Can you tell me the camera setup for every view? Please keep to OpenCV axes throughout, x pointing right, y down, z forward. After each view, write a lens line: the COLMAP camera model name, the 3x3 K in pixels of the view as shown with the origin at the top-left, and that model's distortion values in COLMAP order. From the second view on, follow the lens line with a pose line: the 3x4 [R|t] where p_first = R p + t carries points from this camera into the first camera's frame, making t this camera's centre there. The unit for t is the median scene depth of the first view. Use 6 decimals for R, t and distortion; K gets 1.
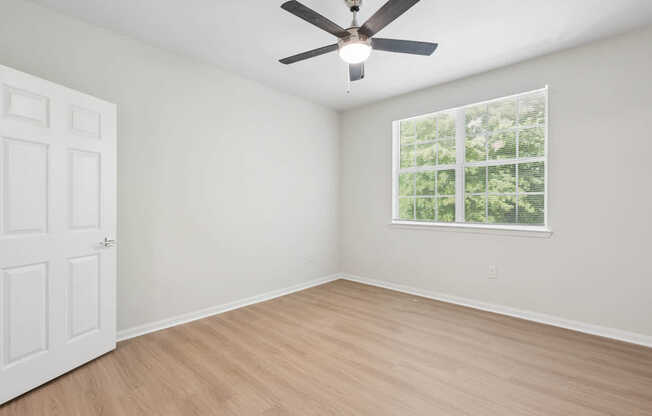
lens RADIAL K [[301.8, 0, 325.7], [0, 301.8, 202.0], [0, 0, 1]] dist [-0.003111, -0.000617]
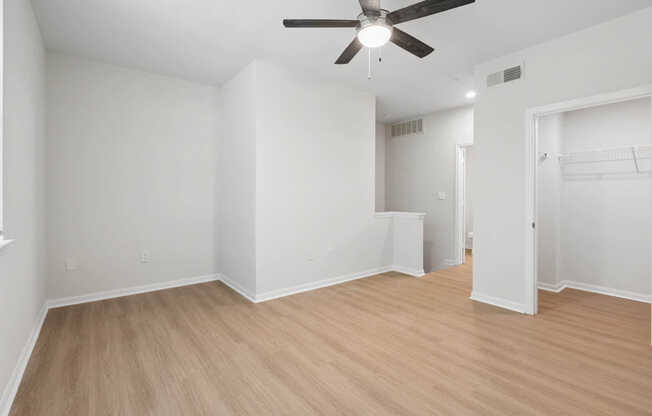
lens RADIAL K [[301.8, 0, 325.7], [0, 301.8, 202.0], [0, 0, 1]] dist [-0.003111, -0.000617]
pose [[-0.988521, -0.000291, 0.151086, 0.097959], [0.003974, 0.999602, 0.027926, 0.001078], [-0.151034, 0.028206, -0.988126, 1.922802]]
